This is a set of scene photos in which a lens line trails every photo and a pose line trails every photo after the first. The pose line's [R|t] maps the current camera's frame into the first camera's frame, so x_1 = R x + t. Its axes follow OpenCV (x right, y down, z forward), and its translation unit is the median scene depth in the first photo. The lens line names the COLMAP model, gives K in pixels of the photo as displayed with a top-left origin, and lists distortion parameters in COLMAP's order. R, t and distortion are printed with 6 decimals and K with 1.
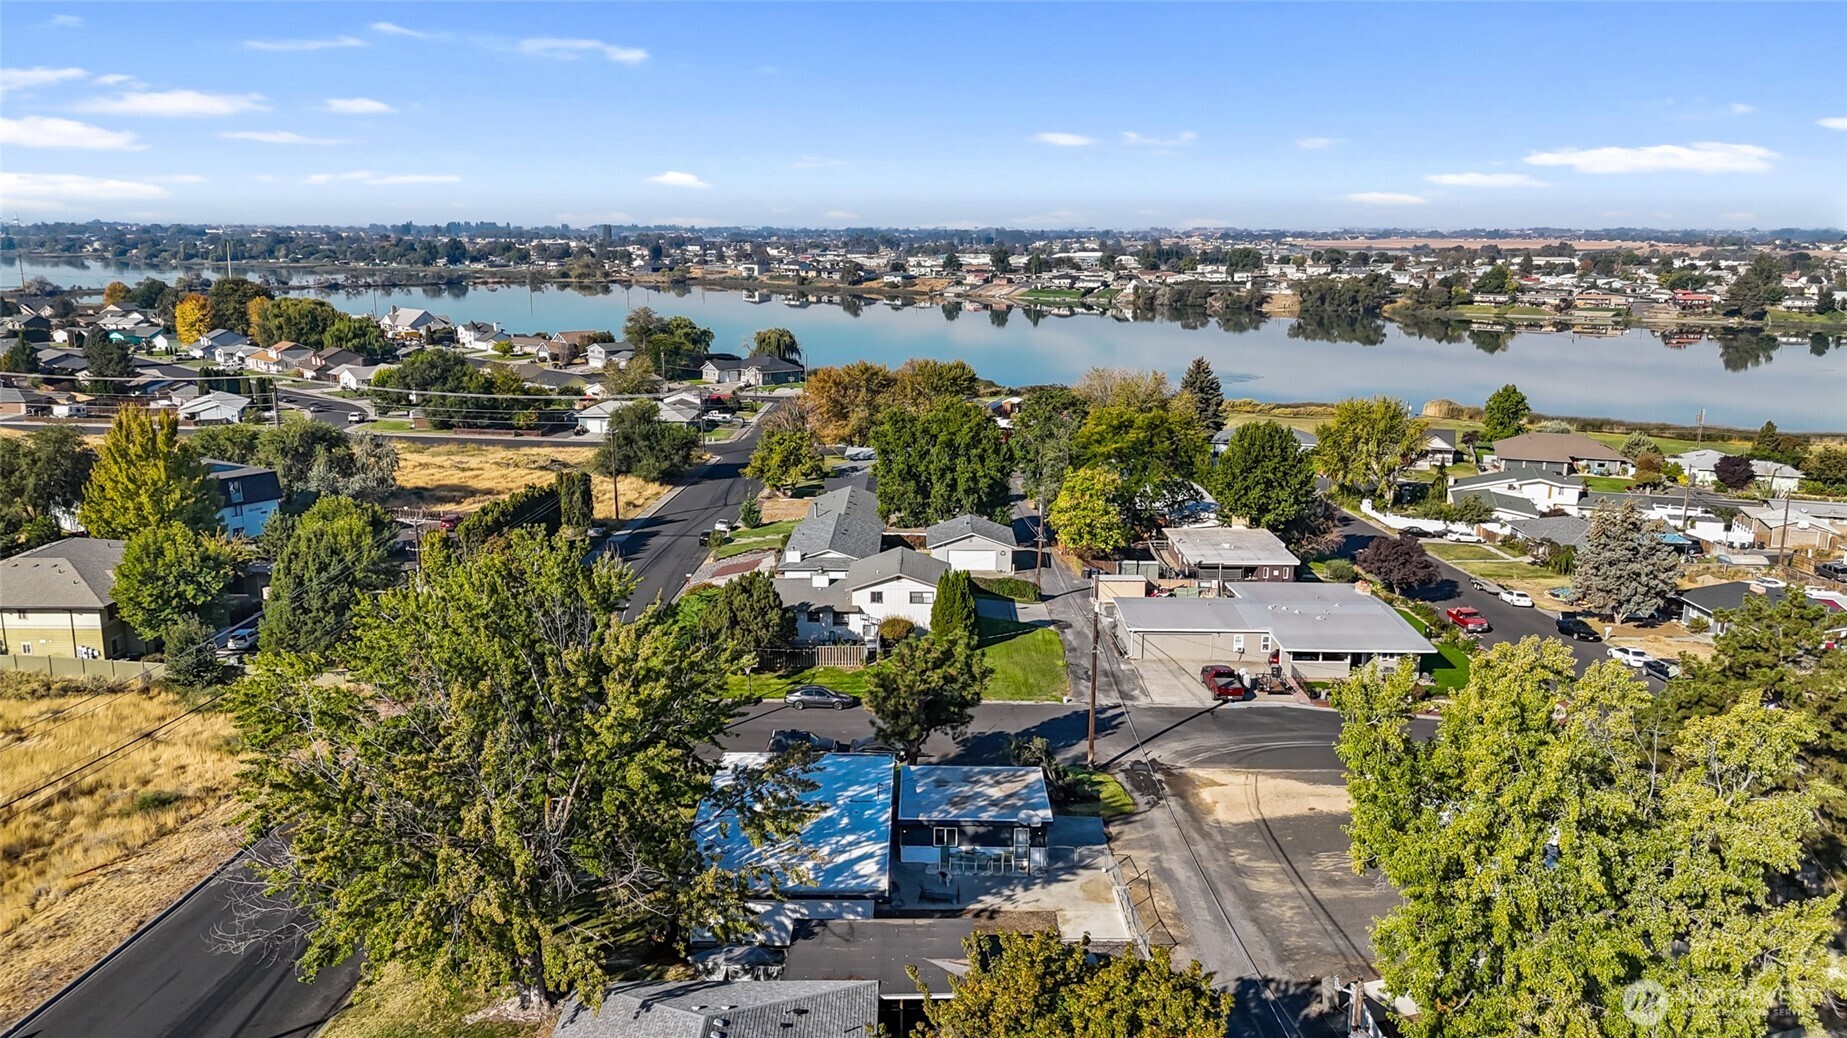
lens RADIAL K [[1287.4, 0, 913.3], [0, 1287.4, 513.7], [0, 0, 1]] dist [0.005532, -0.001000]
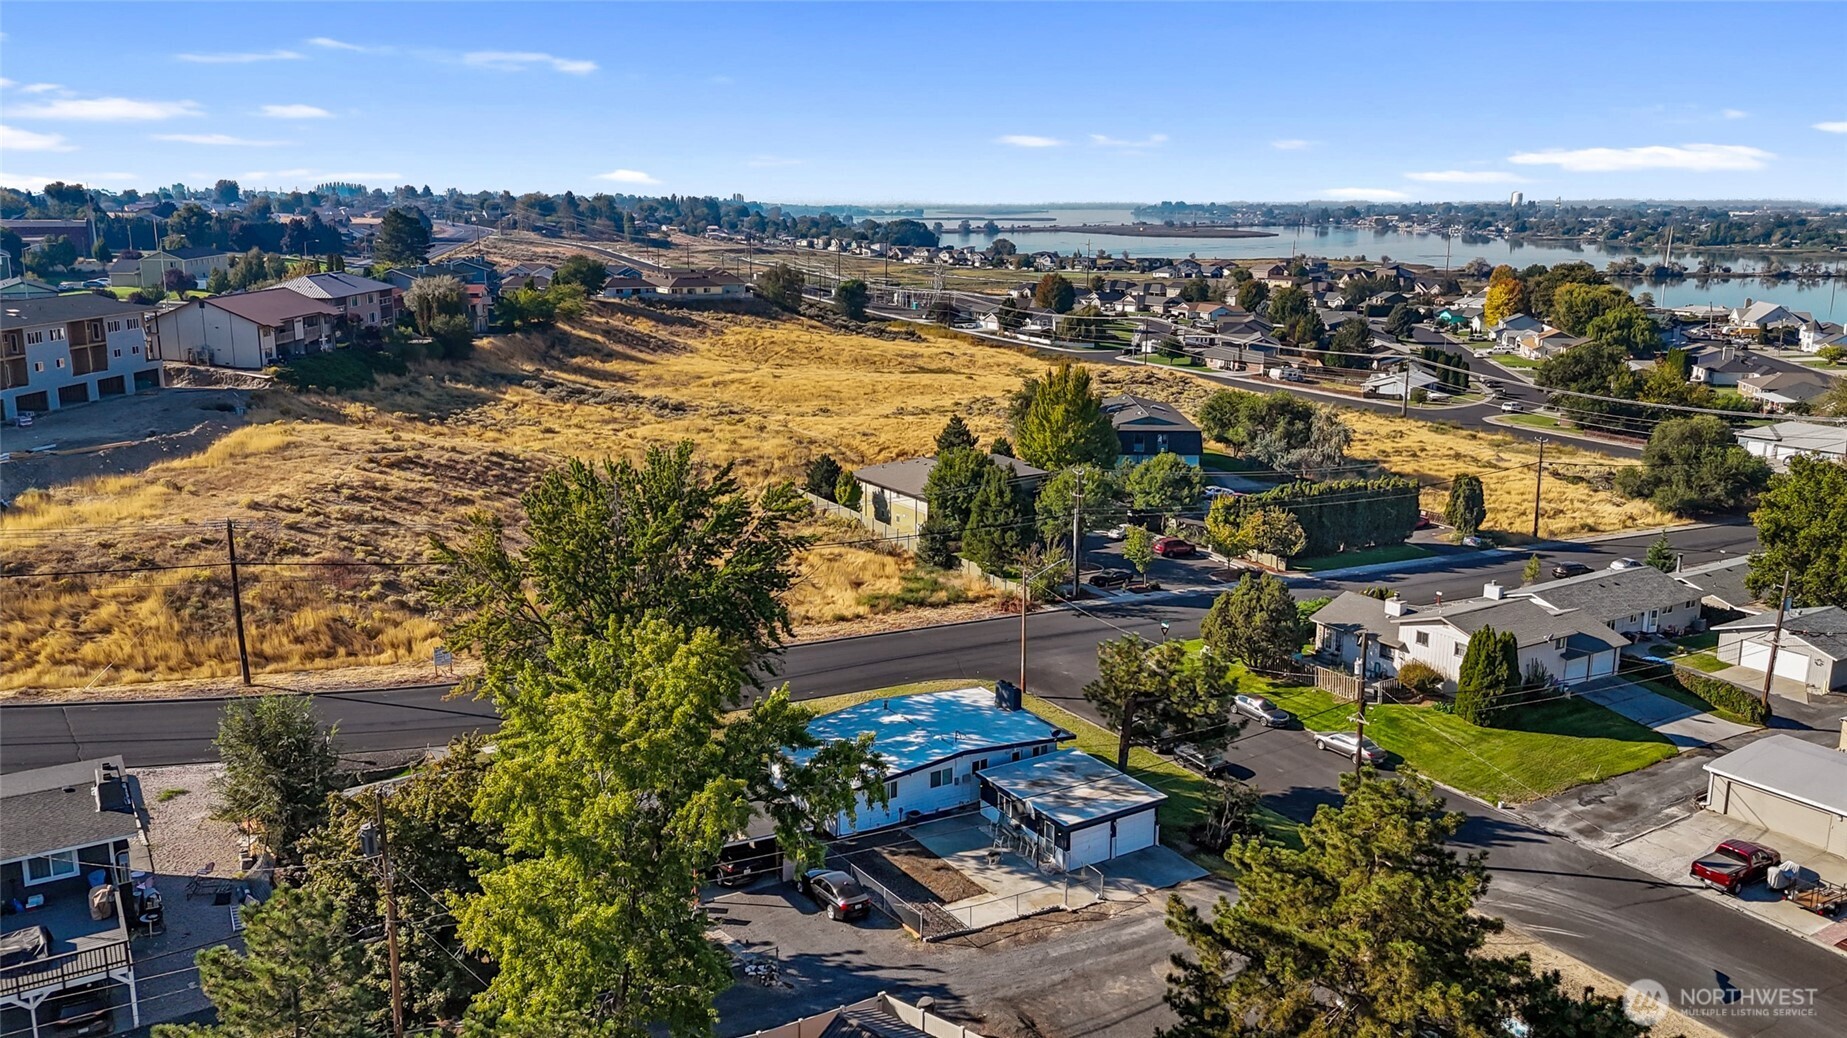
lens RADIAL K [[1287.4, 0, 917.8], [0, 1287.4, 518.5], [0, 0, 1]] dist [0.005532, -0.001000]
pose [[0.552328, 0.185893, -0.812636, 0.496054], [-0.174011, 0.979055, 0.105691, -0.051735], [0.815263, 0.083032, 0.573107, 0.183441]]
